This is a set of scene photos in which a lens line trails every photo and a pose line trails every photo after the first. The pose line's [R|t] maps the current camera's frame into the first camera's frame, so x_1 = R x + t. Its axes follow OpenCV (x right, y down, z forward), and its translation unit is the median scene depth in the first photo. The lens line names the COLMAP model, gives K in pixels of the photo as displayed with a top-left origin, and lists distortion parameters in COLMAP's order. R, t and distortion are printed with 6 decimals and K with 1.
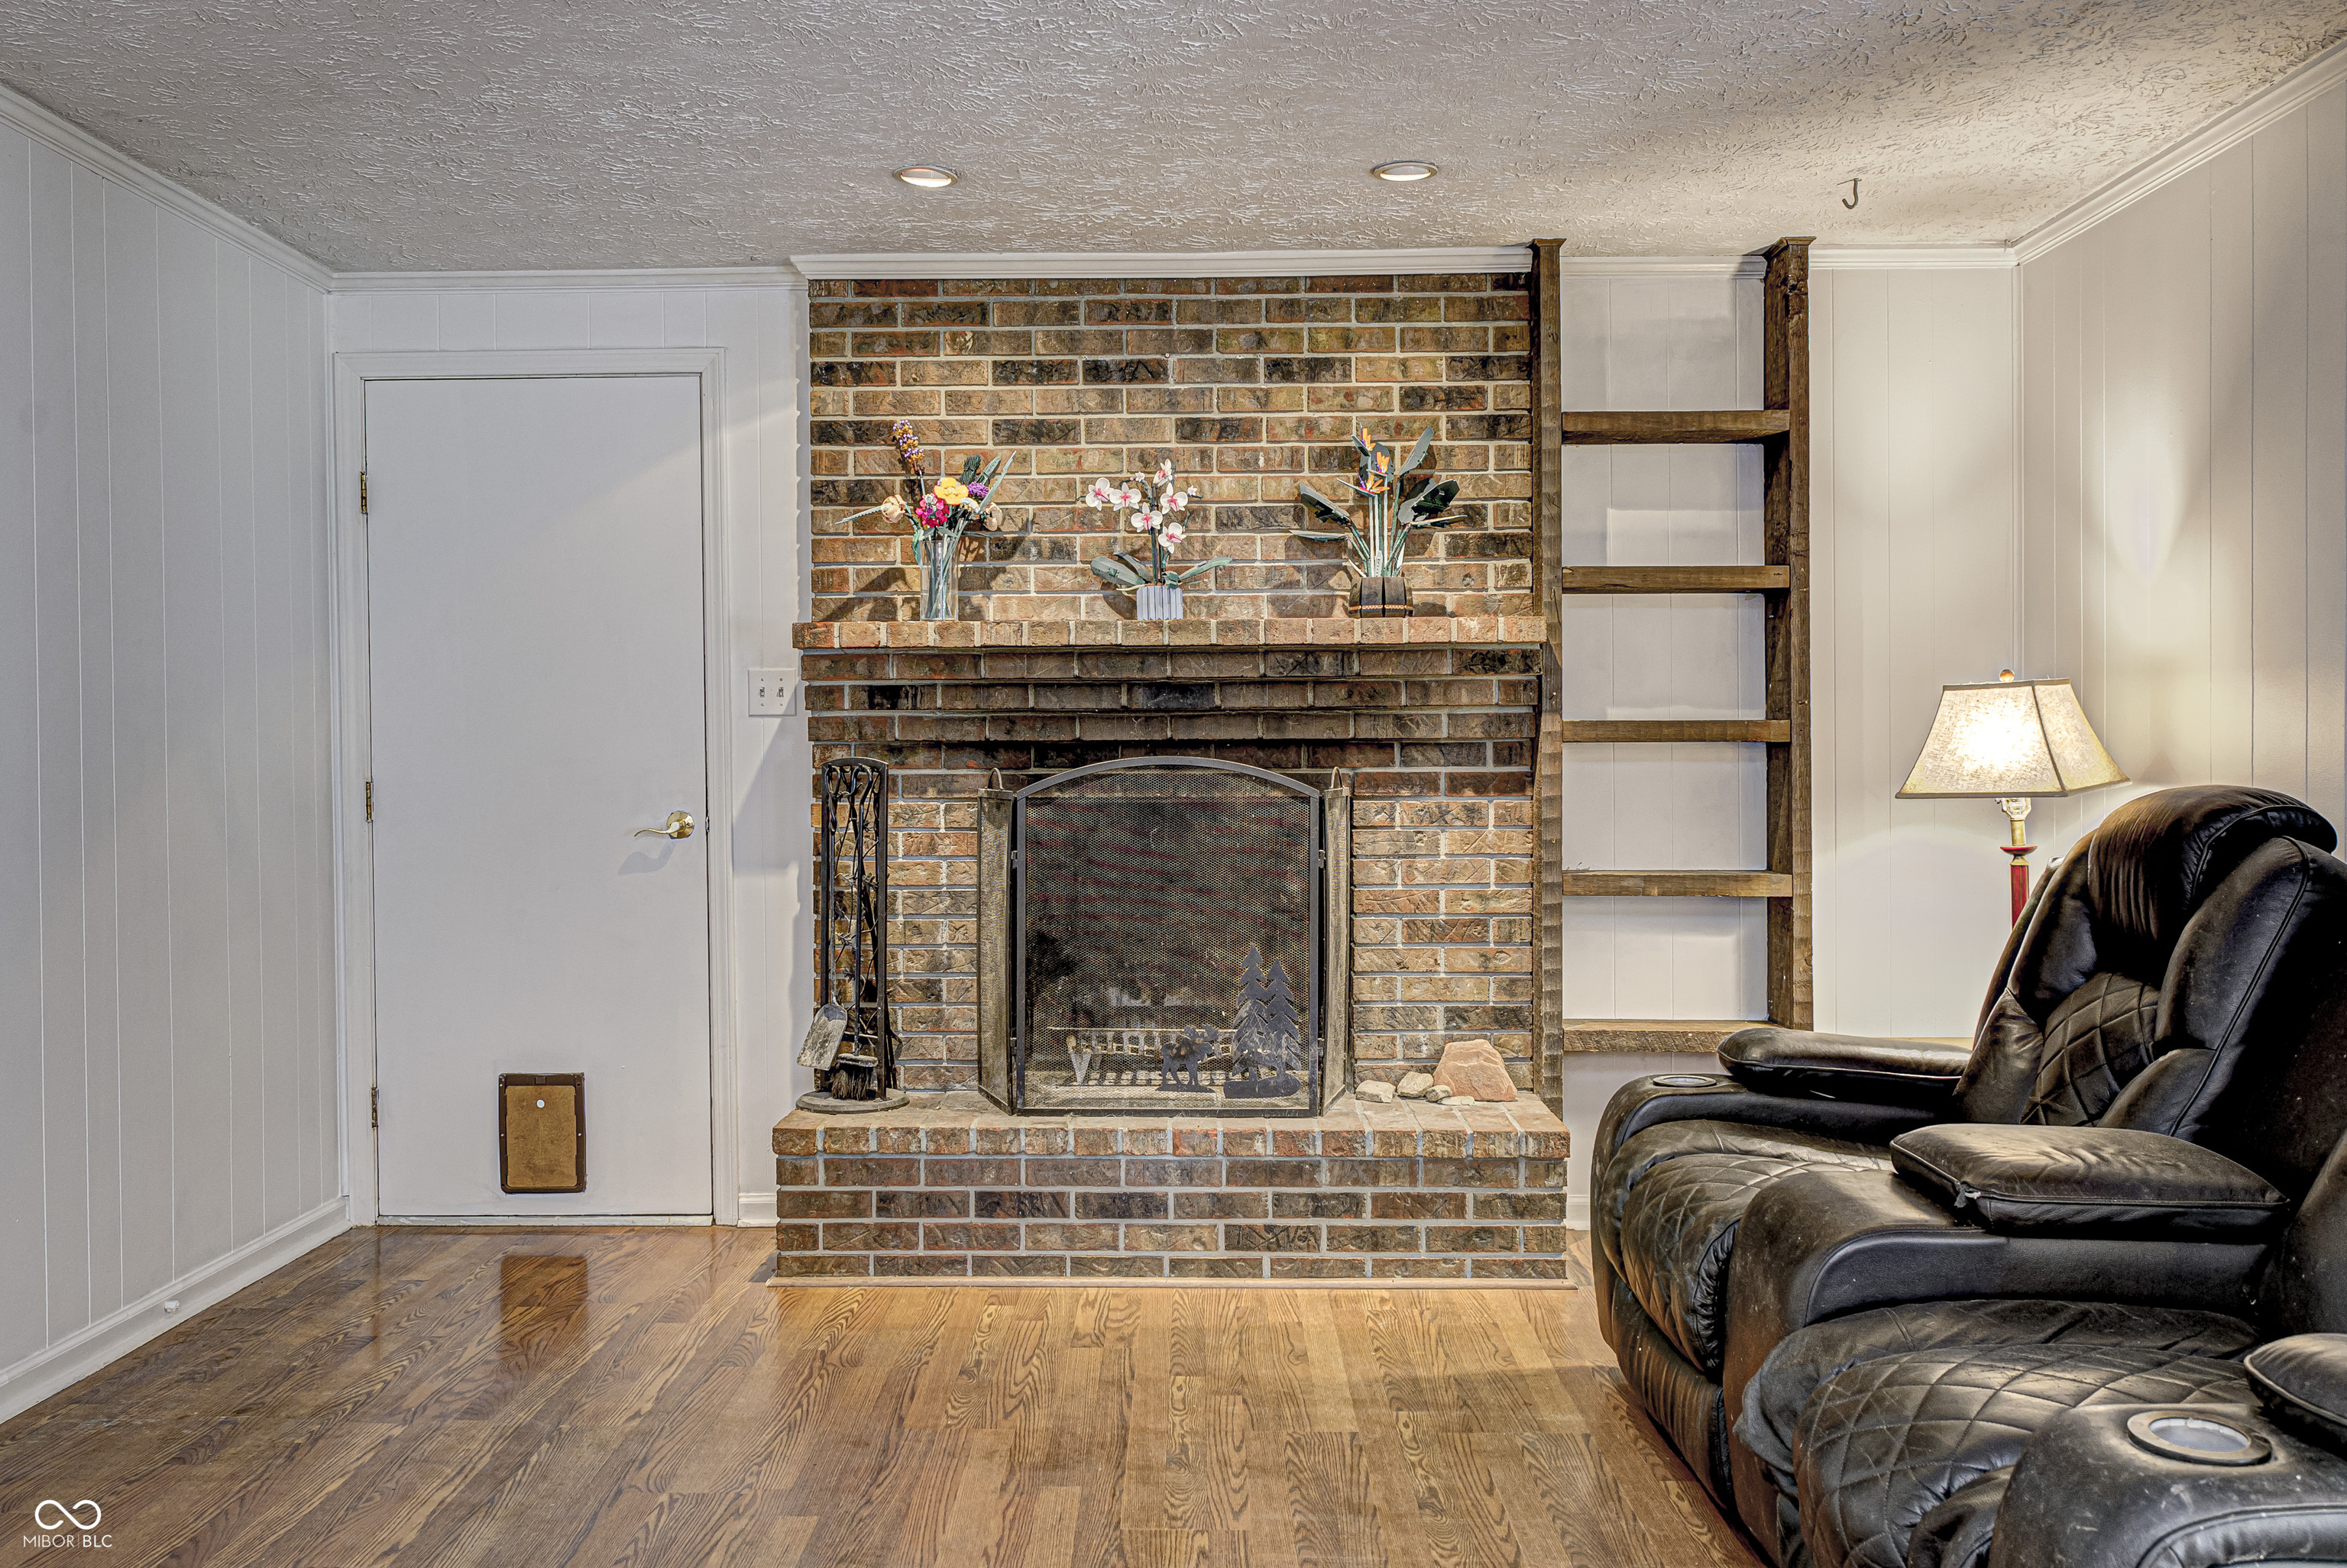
lens RADIAL K [[1844.9, 0, 1160.0], [0, 1844.9, 779.5], [0, 0, 1]] dist [-0.010974, -0.004728]
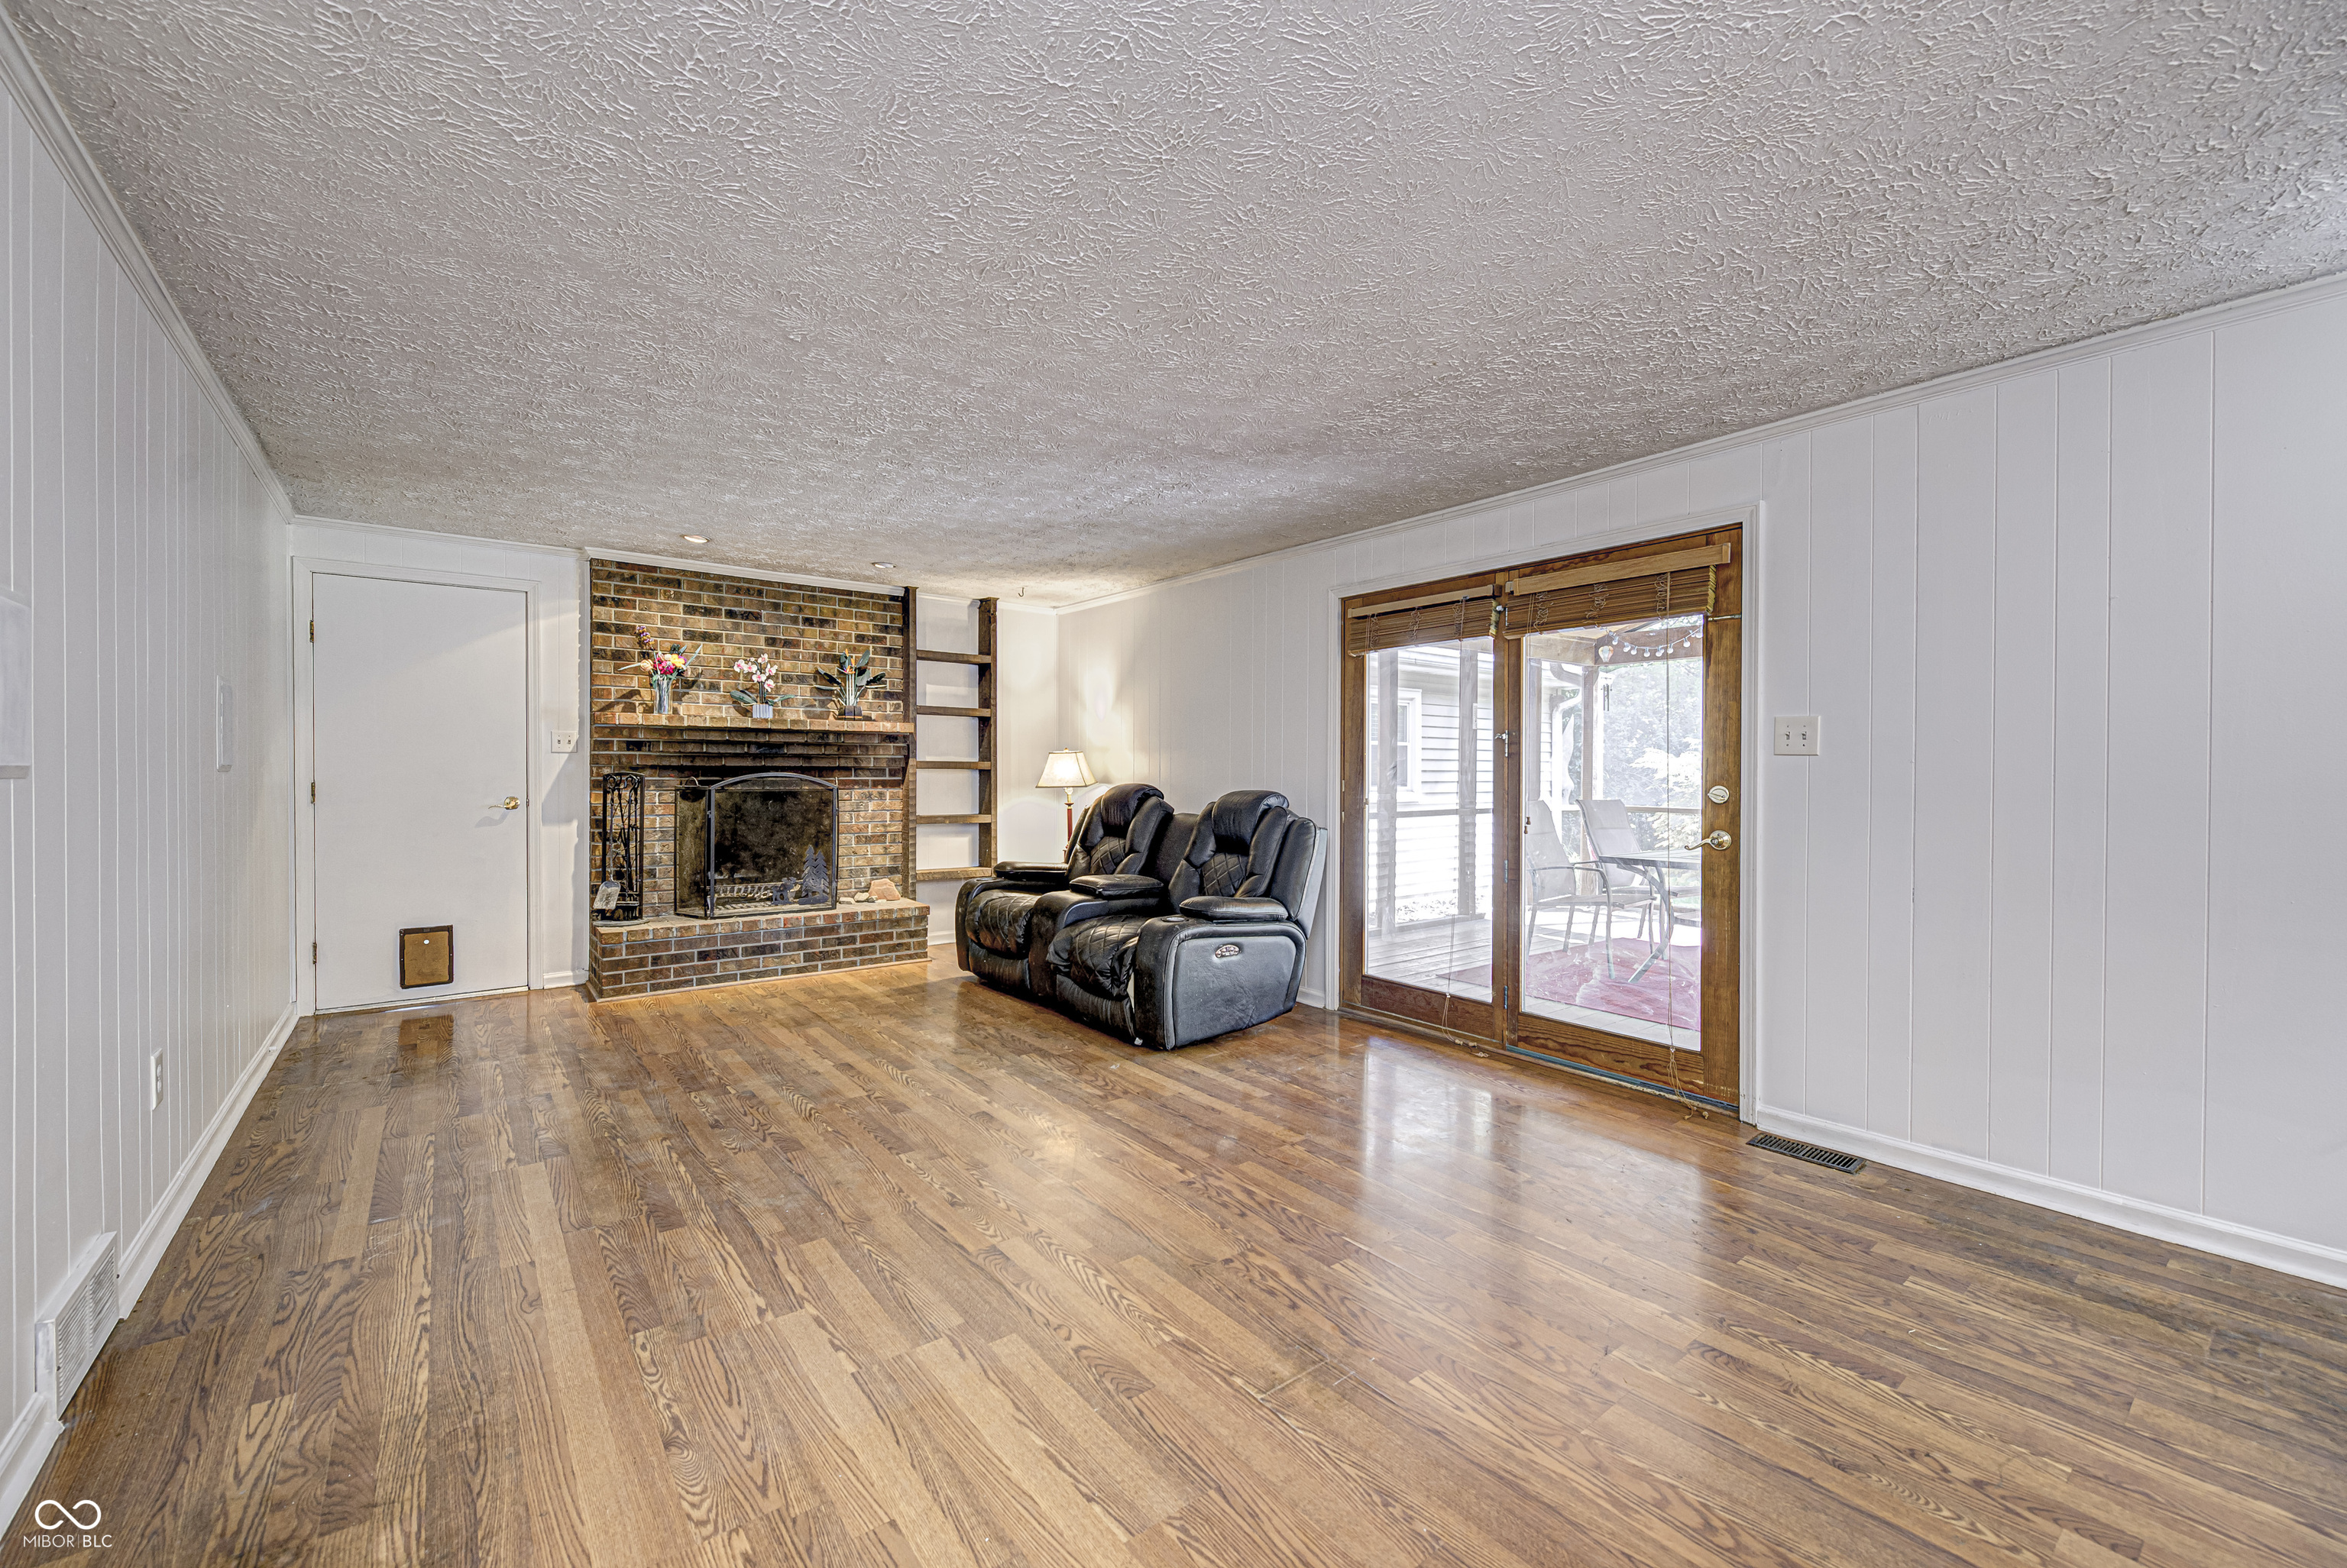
lens RADIAL K [[935.2, 0, 1174.1], [0, 935.2, 781.0], [0, 0, 1]] dist [-0.001601, -0.000961]
pose [[0.773847, 0.002204, 0.633369, -0.365250], [0.000133, 0.999993, -0.003642, 0.003372], [-0.633373, 0.002903, 0.773841, -0.325488]]
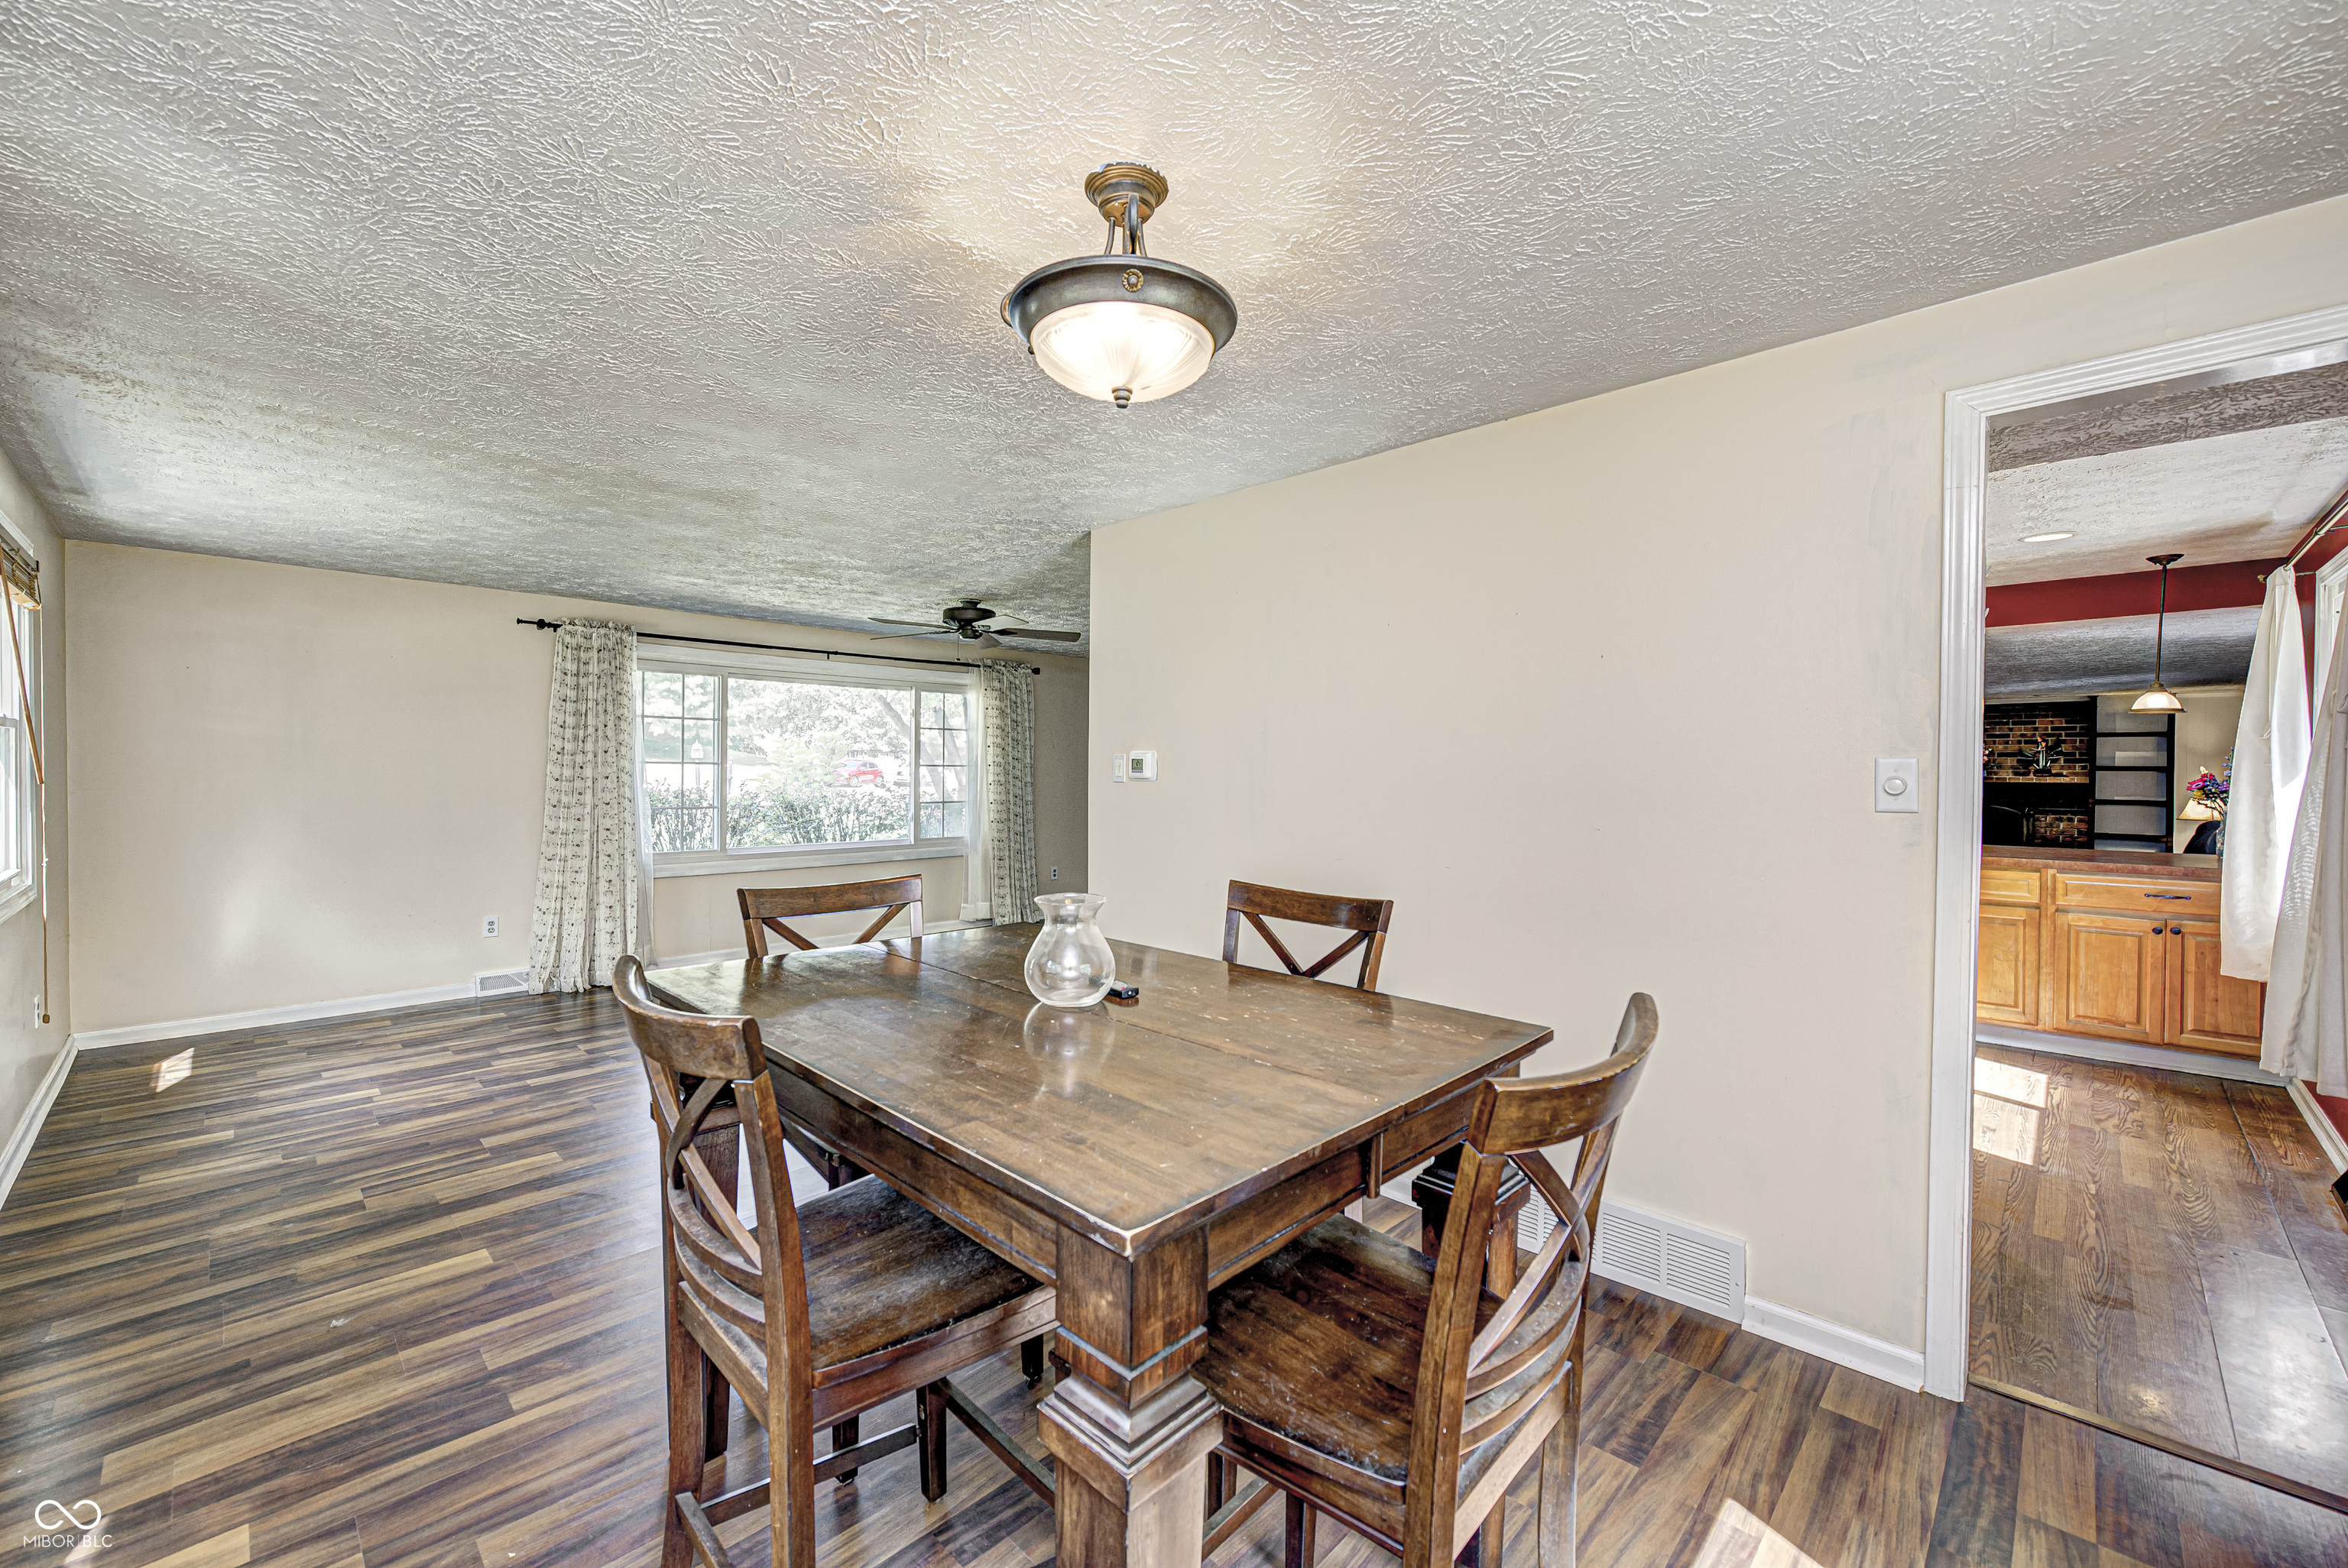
lens RADIAL K [[935.6, 0, 1171.4], [0, 935.6, 784.0], [0, 0, 1]] dist [-0.001601, -0.000961]
pose [[0.717313, 0.018689, -0.696501, 0.182567], [-0.013673, 0.999825, 0.012746, -0.067755], [0.696617, 0.000380, 0.717443, -2.210389]]
